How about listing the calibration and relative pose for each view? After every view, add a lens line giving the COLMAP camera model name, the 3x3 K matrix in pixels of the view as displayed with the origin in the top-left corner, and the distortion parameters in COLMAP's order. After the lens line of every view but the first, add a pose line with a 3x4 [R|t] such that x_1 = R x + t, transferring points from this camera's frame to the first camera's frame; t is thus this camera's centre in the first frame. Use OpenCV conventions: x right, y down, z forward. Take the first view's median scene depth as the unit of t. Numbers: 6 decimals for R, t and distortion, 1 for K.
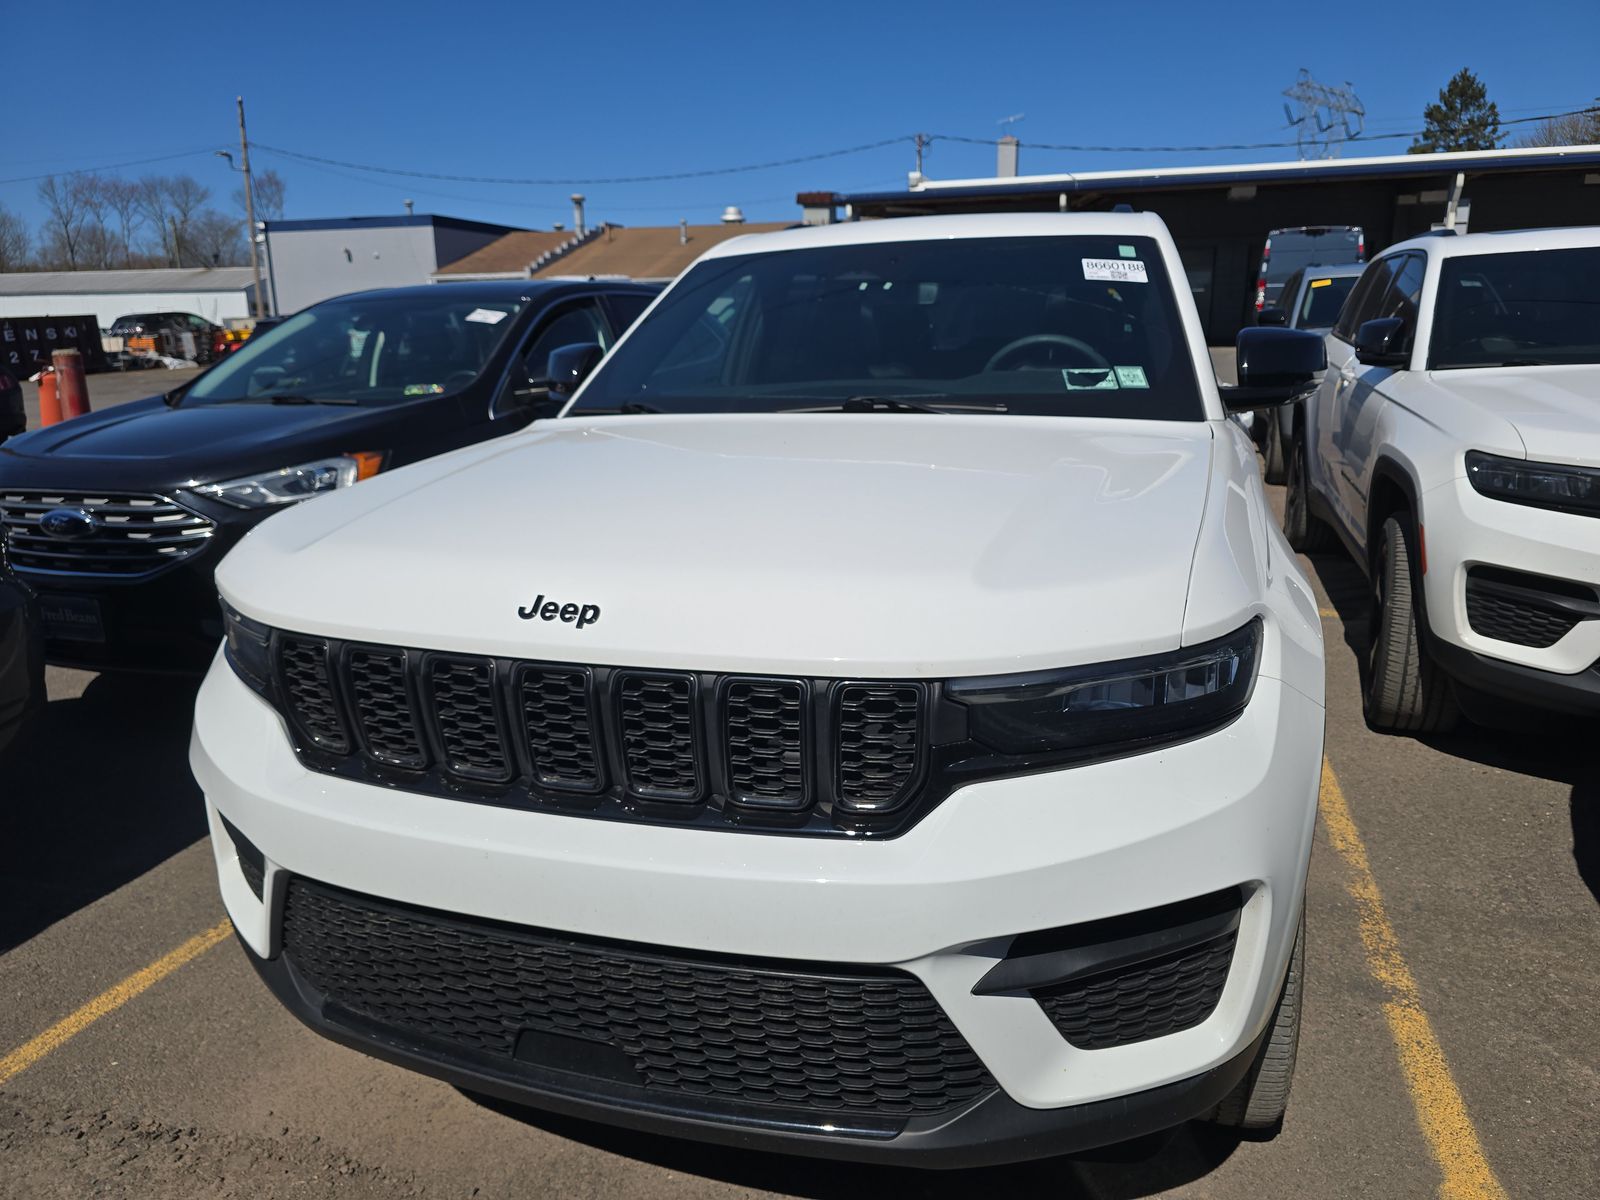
lens RADIAL K [[1083.6, 0, 800.0], [0, 1083.6, 600.0], [0, 0, 1]] dist [0.036962, -0.035723]
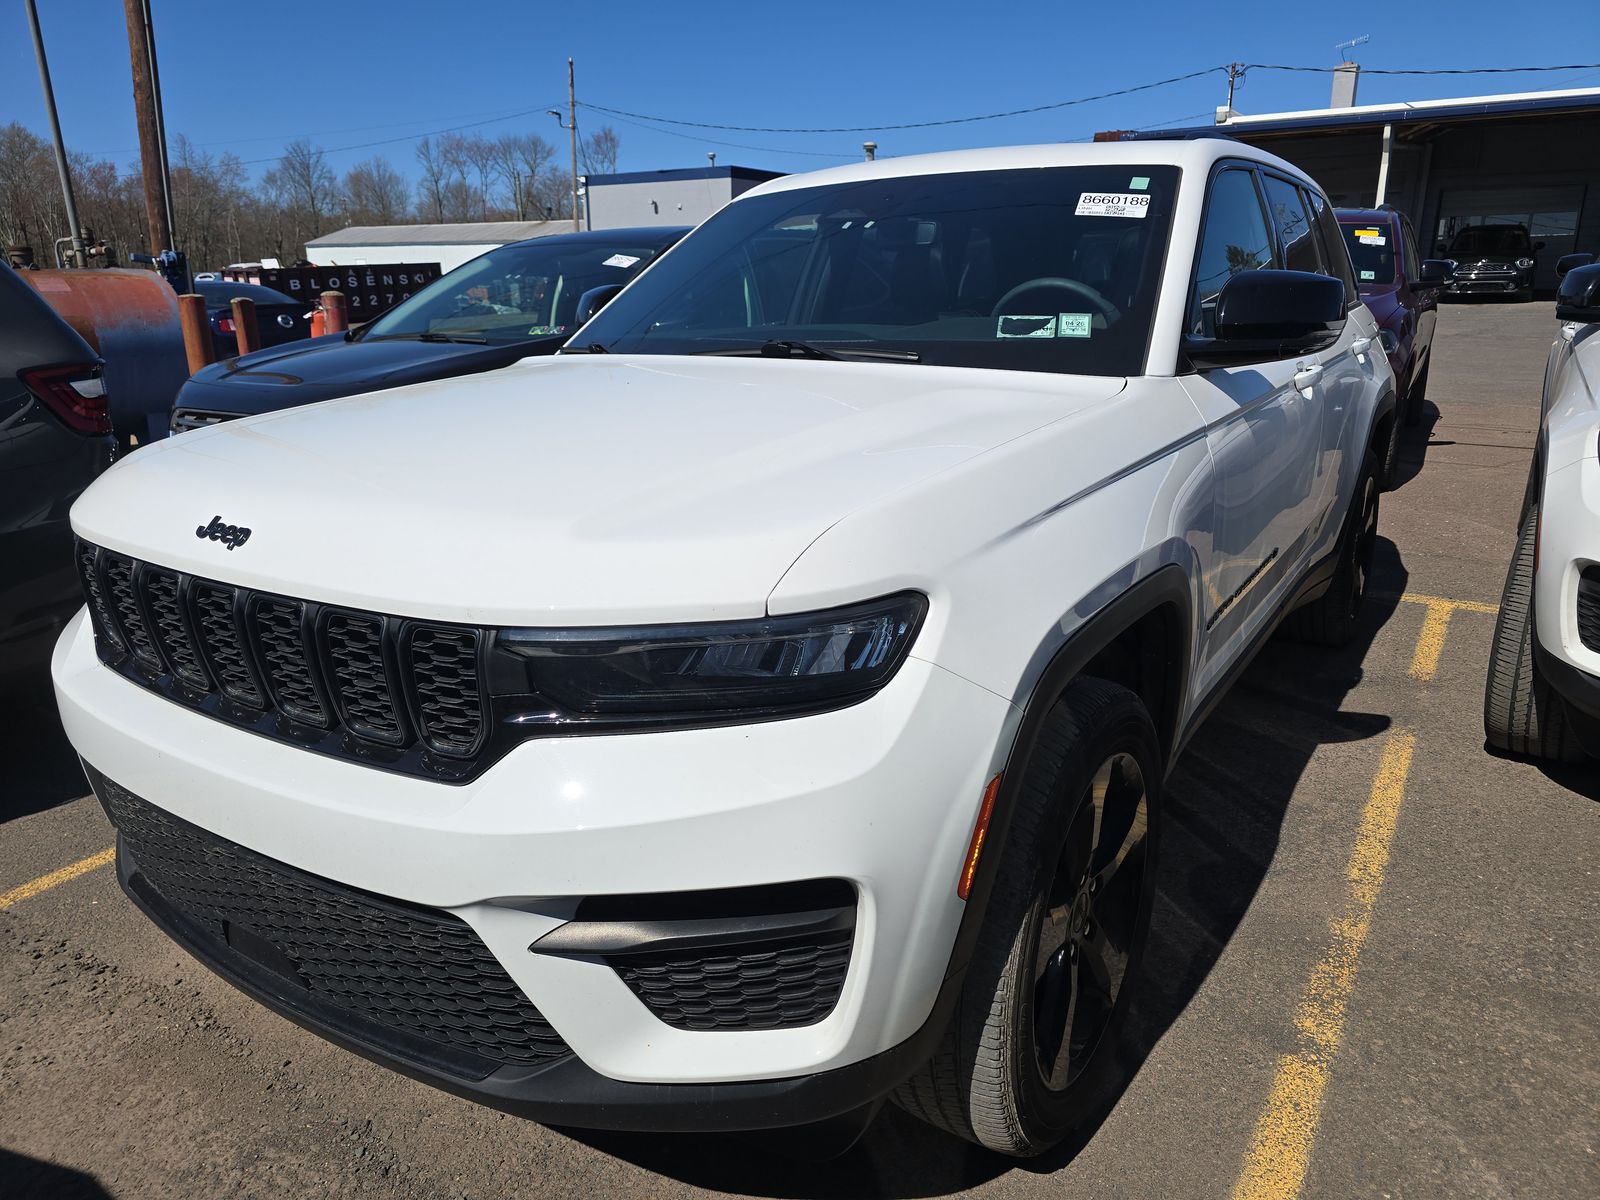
lens RADIAL K [[1074.7, 0, 800.0], [0, 1074.7, 600.0], [0, 0, 1]] dist [0.047731, -0.043394]
pose [[0.965186, 0.080379, -0.248906, 0.256659], [-0.069134, 0.996166, 0.053610, -0.008604], [0.252261, -0.034535, 0.967043, 0.056988]]
